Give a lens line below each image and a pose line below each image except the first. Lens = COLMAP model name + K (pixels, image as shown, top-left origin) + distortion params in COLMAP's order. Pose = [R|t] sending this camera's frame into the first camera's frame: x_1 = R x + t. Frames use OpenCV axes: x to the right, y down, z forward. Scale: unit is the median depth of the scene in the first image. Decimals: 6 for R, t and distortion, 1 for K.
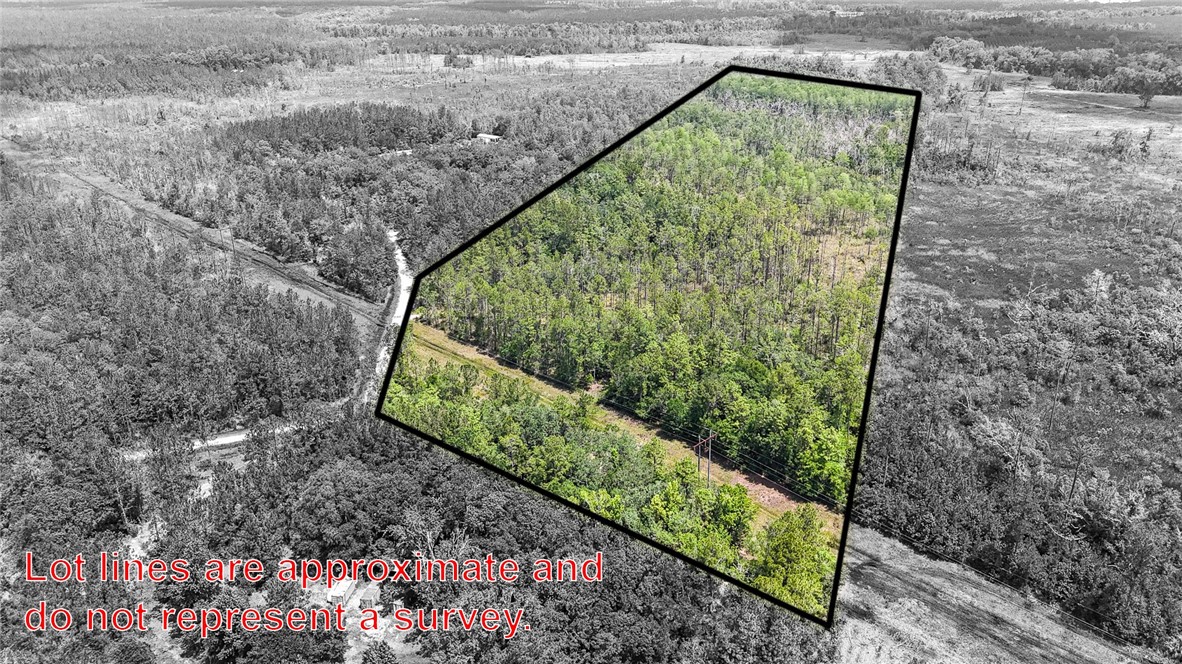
lens RADIAL K [[858.6, 0, 593.8], [0, 858.6, 327.8], [0, 0, 1]] dist [0.045803, -0.052820]
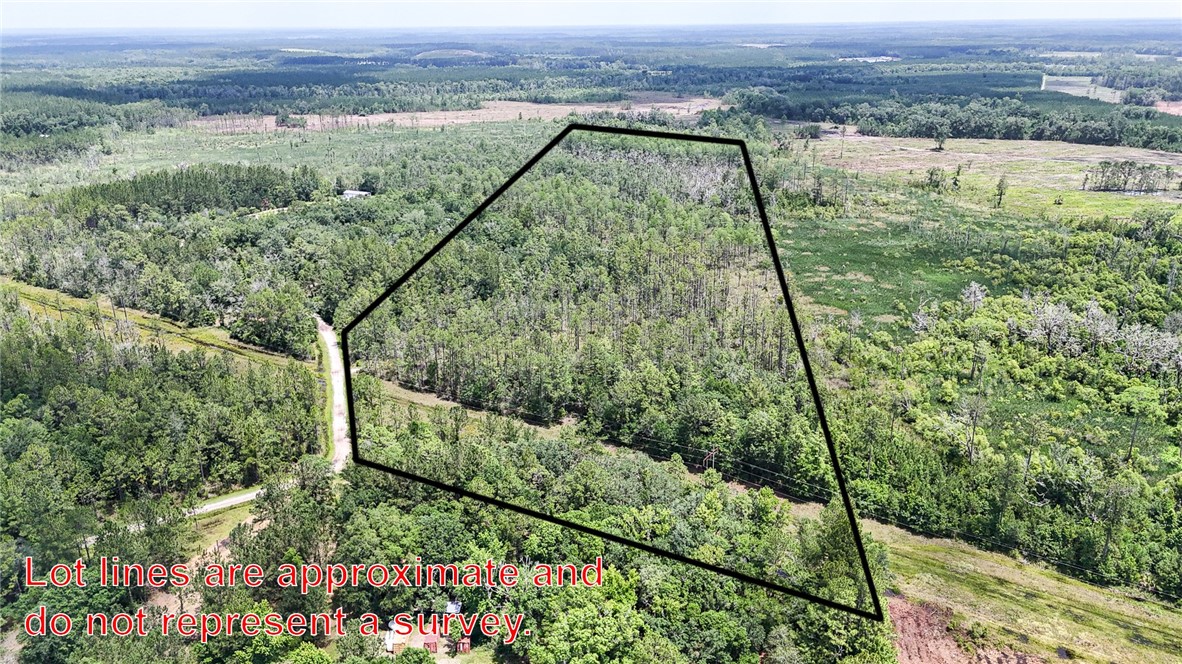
lens RADIAL K [[858.6, 0, 591.0], [0, 858.6, 329.9], [0, 0, 1]] dist [0.045803, -0.052820]
pose [[0.976601, -0.068717, 0.203785, -0.121147], [0.081137, 0.995281, -0.053225, 0.012663], [-0.199165, 0.068514, 0.977568, -0.009396]]
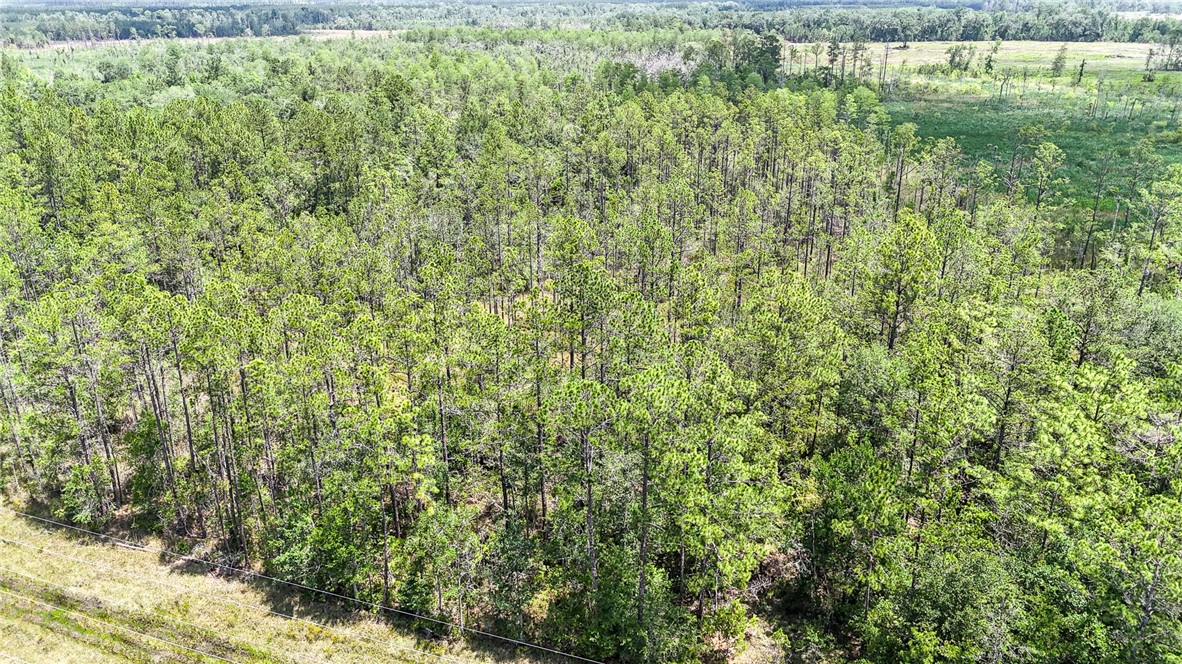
lens RADIAL K [[858.6, 0, 596.3], [0, 858.6, 332.2], [0, 0, 1]] dist [0.045803, -0.052820]
pose [[0.917500, -0.140762, 0.371993, -0.079613], [0.151202, 0.988502, 0.001119, -0.015674], [-0.367874, 0.055220, 0.928235, 0.549319]]
